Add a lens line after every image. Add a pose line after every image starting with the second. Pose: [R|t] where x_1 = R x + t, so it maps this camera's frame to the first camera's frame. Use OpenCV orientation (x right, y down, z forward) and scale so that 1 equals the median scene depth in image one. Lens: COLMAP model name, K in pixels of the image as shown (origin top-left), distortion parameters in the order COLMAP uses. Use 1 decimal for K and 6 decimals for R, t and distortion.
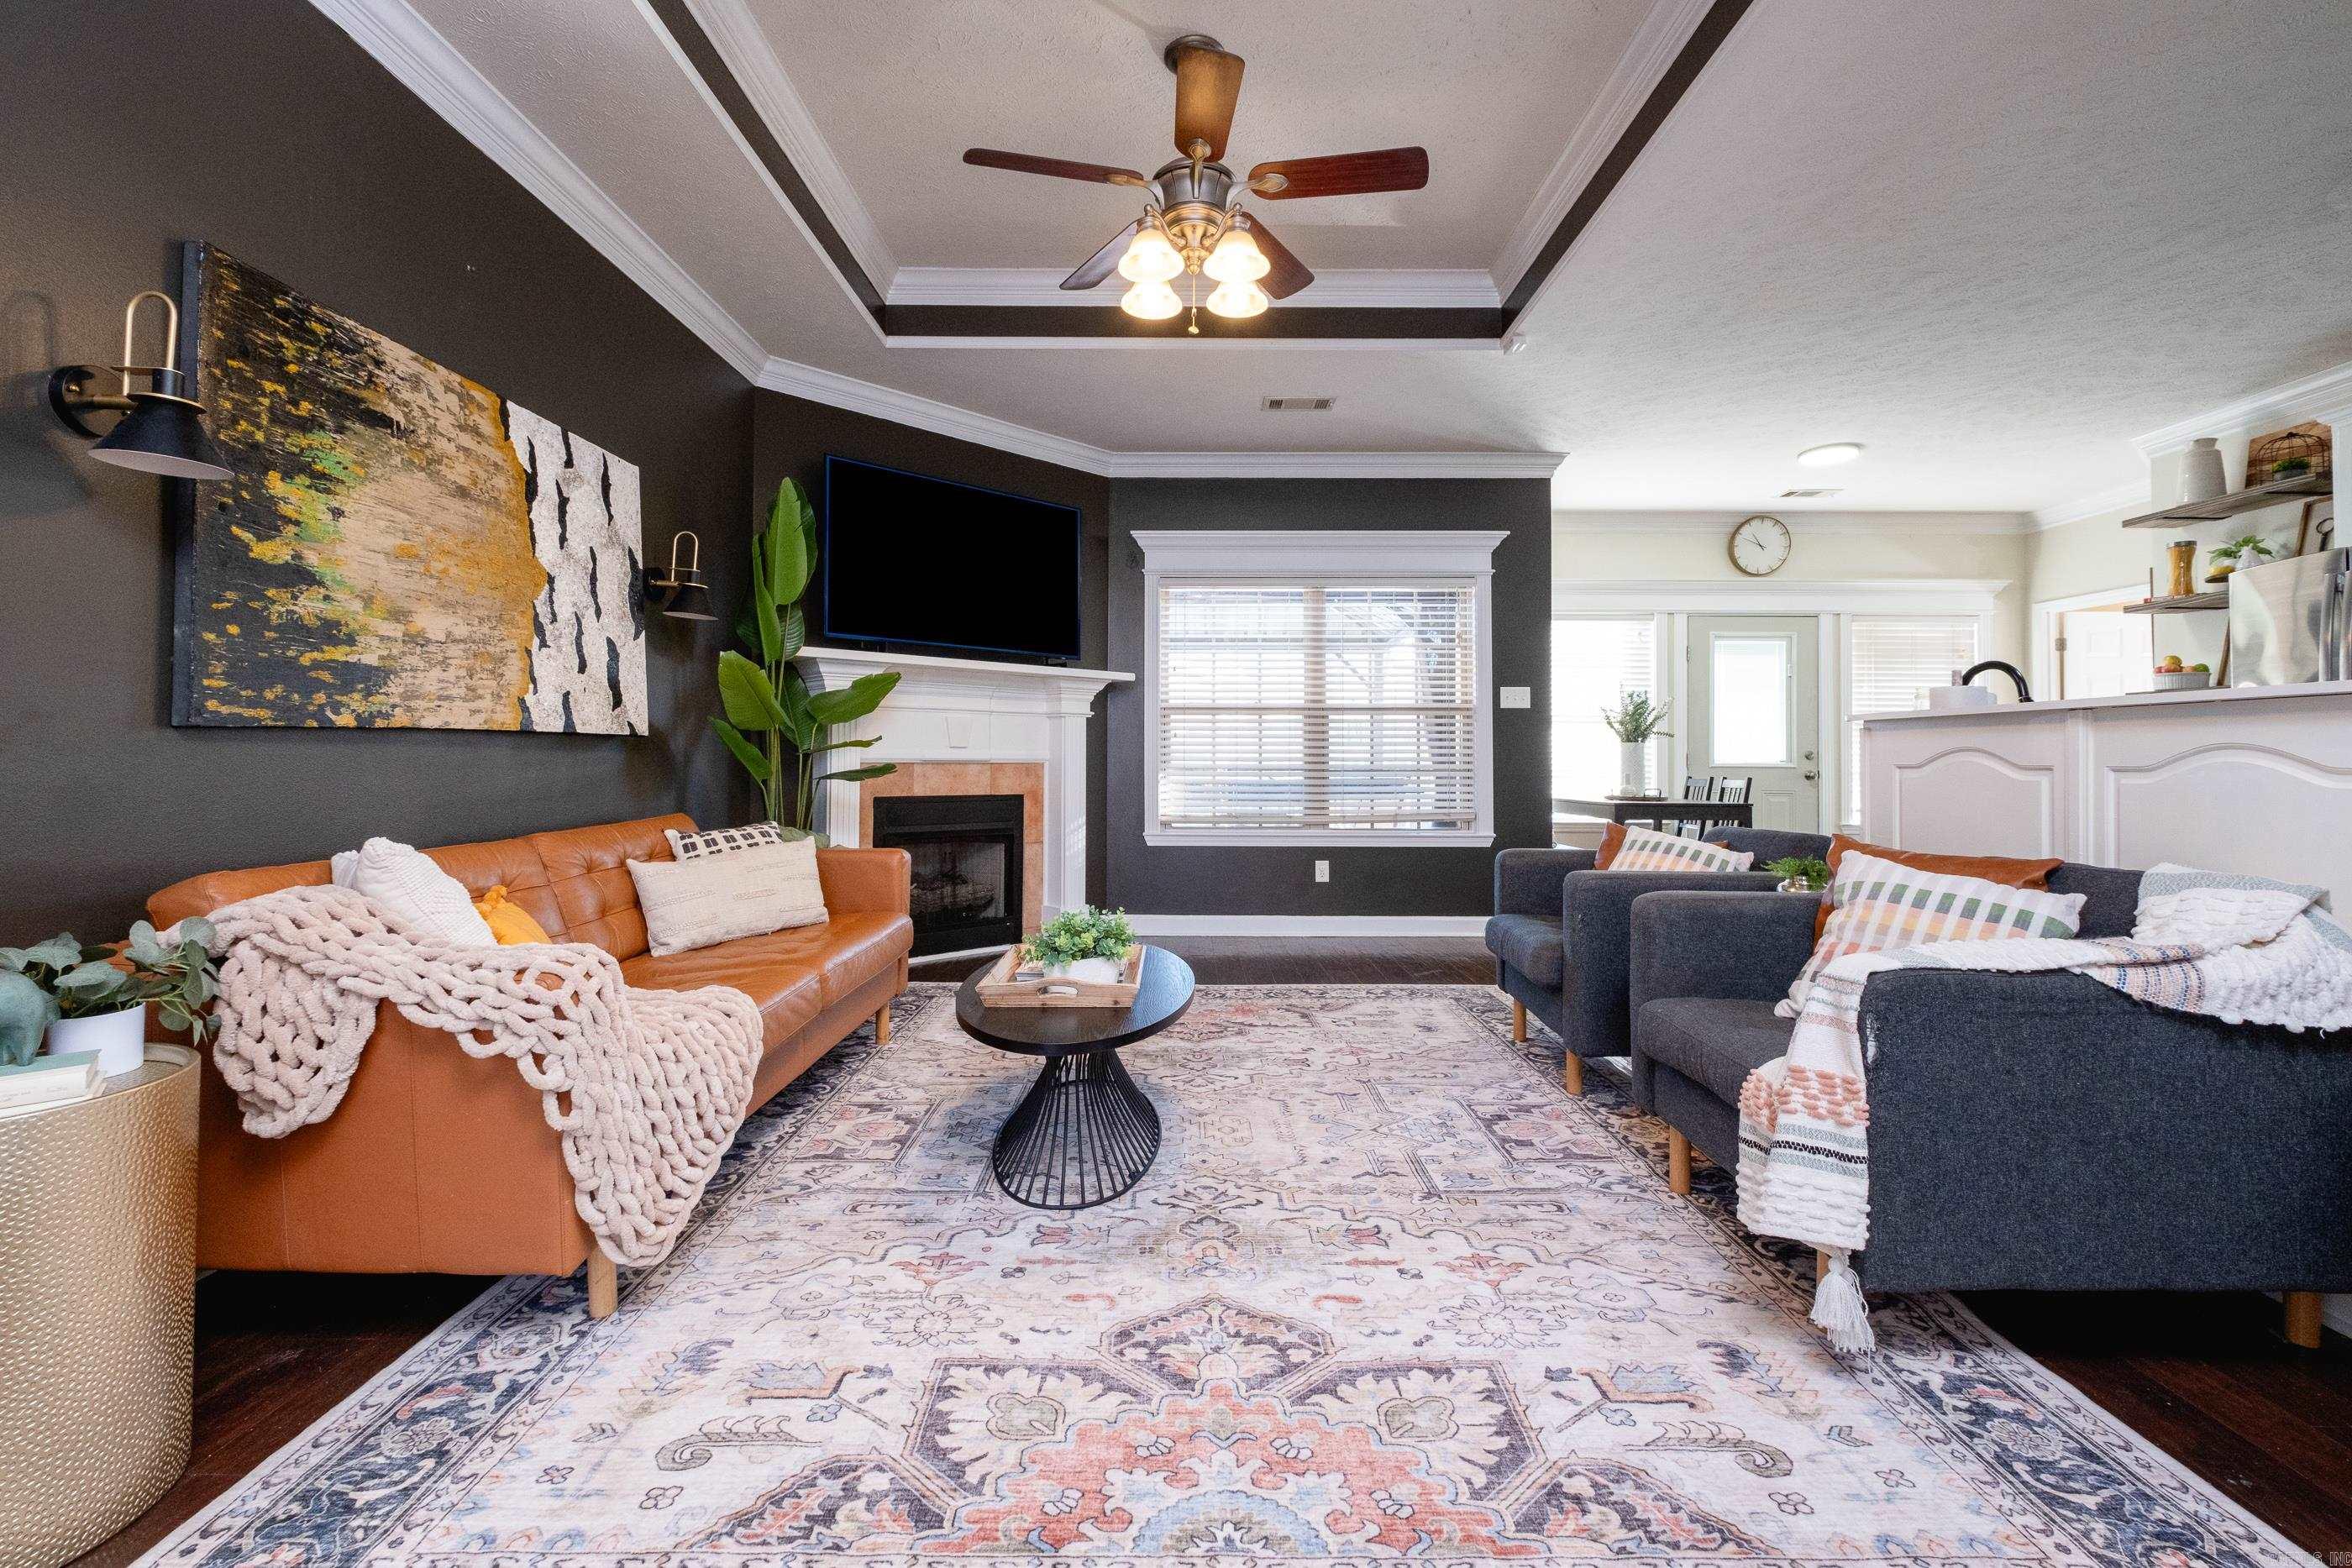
lens RADIAL K [[1020.4, 0, 1177.8], [0, 1020.4, 737.6], [0, 0, 1]] dist [0.010533, -0.006824]
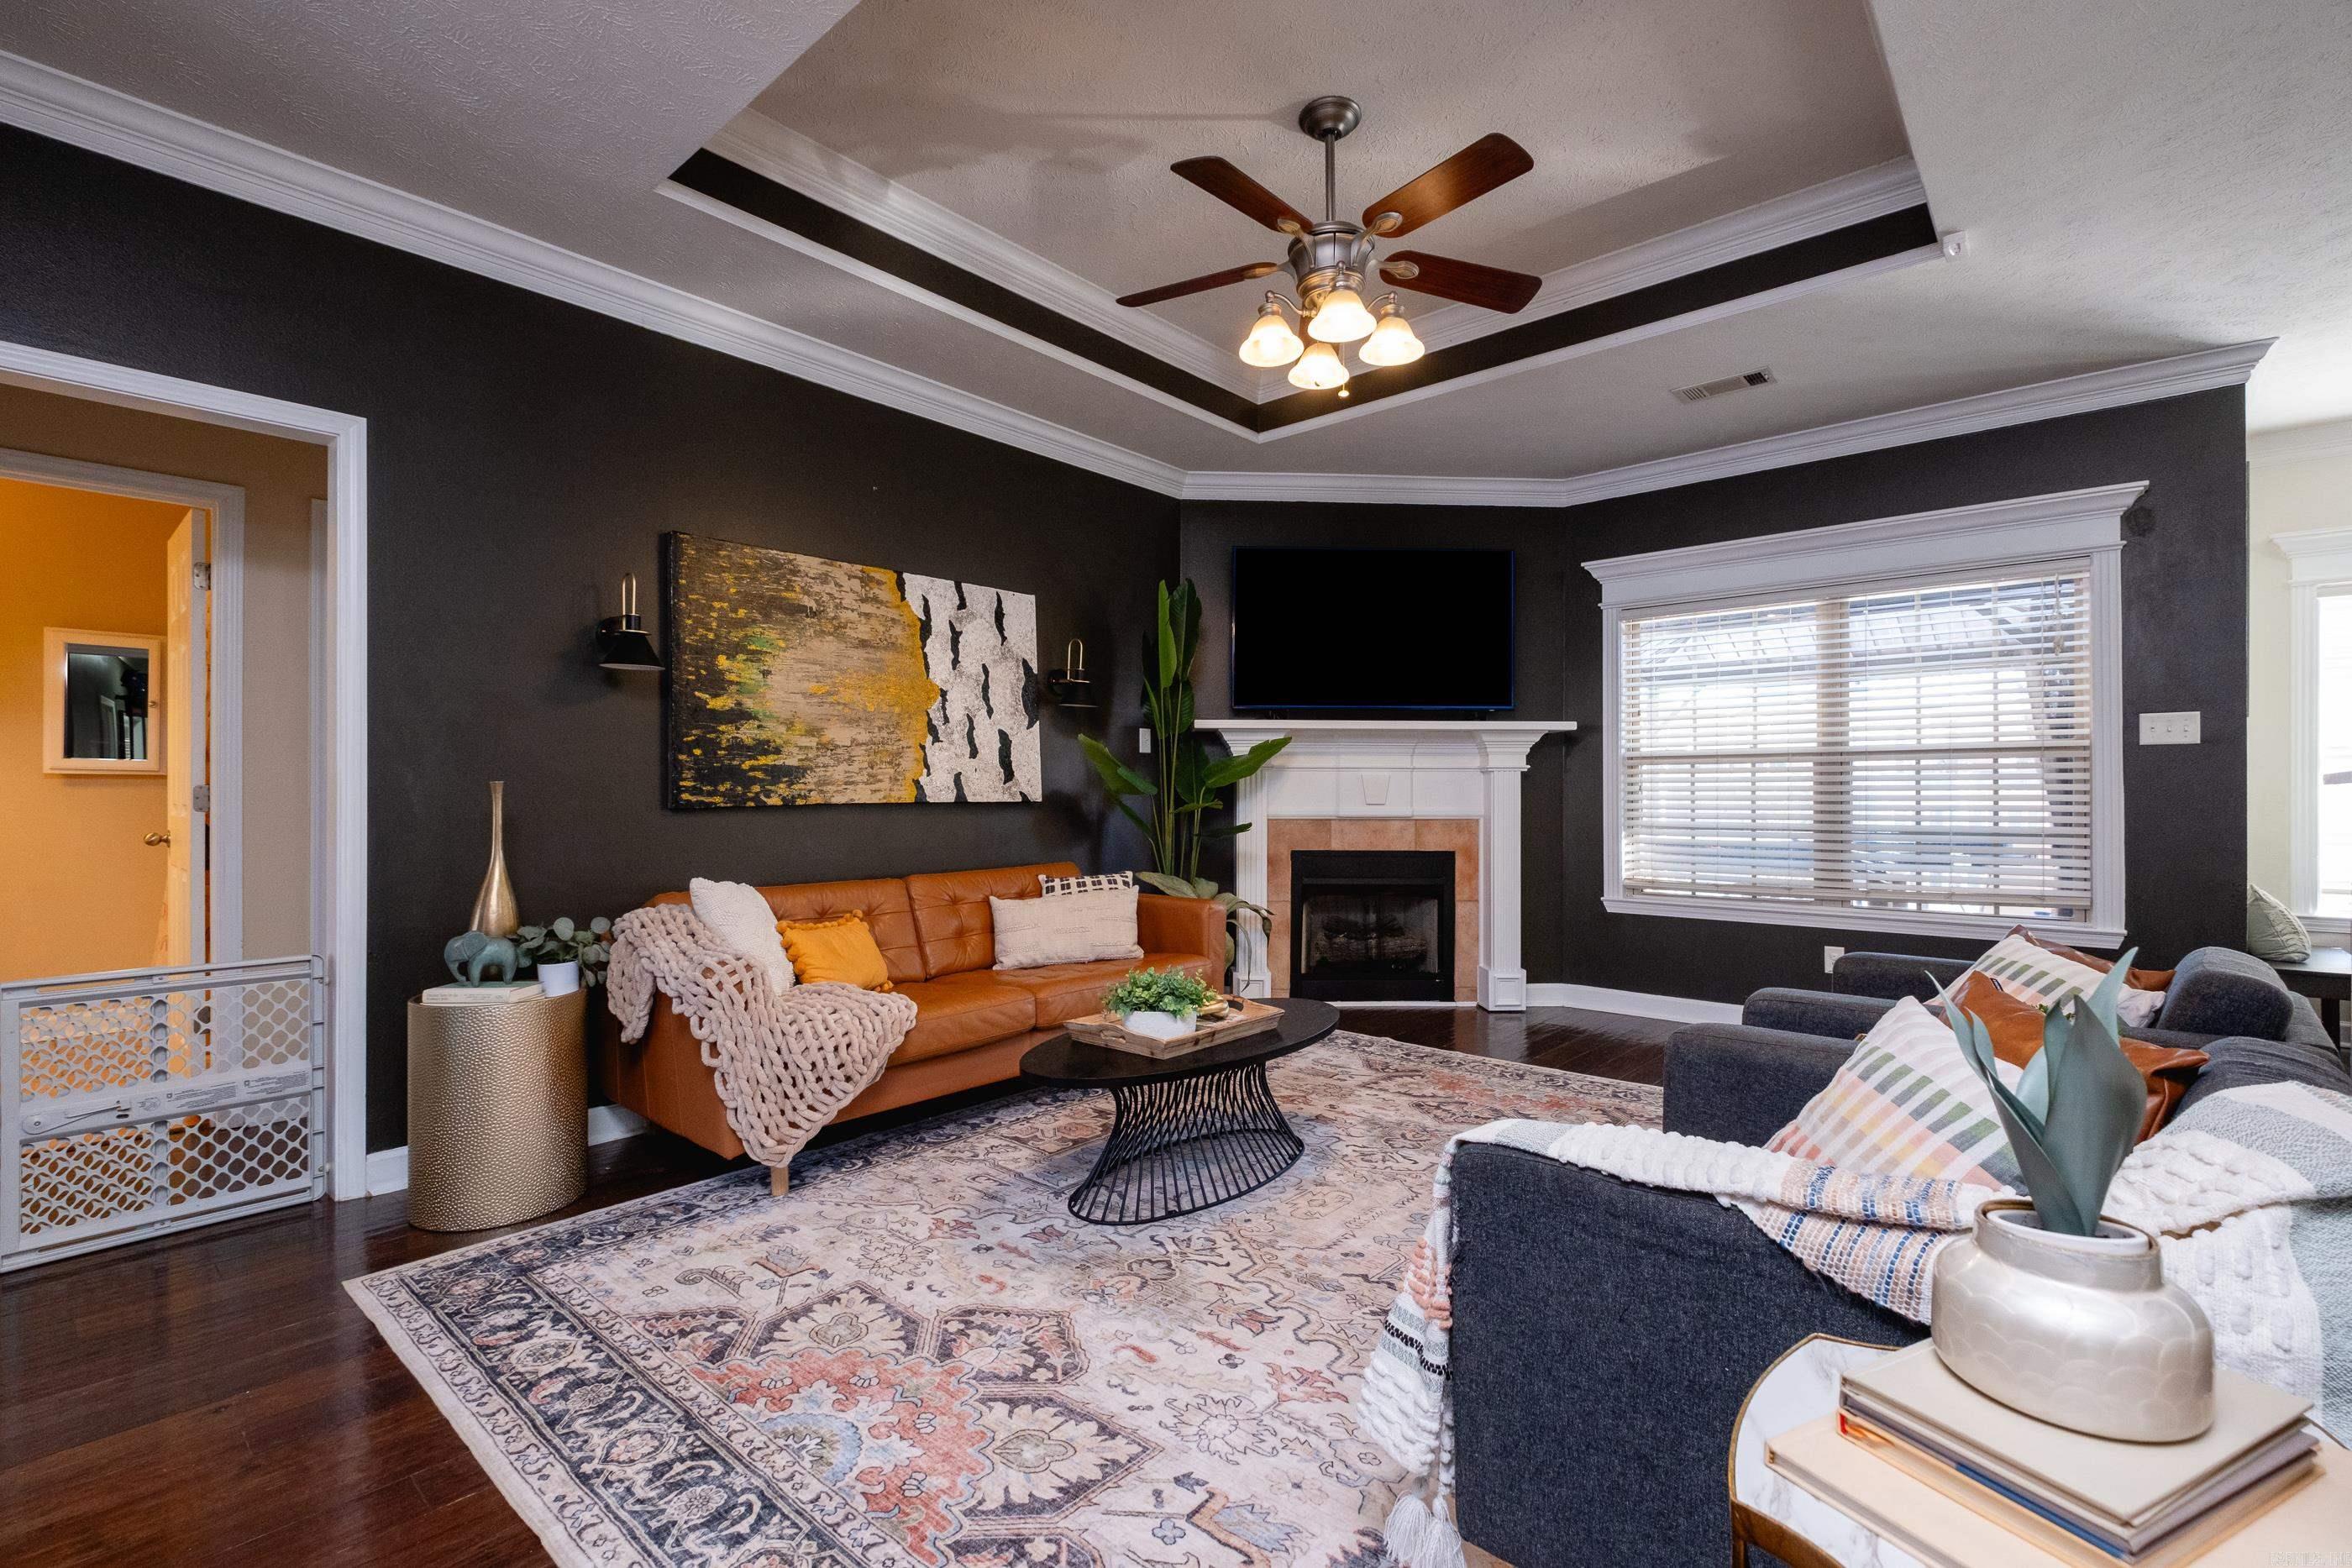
lens RADIAL K [[1041.9, 0, 1195.1], [0, 1041.9, 793.3], [0, 0, 1]] dist [0.003927, -0.000889]
pose [[0.760424, -0.004151, -0.649414, 0.560020], [0.015597, 0.999808, 0.011873, -0.028619], [0.649239, -0.019157, 0.760343, 0.136856]]
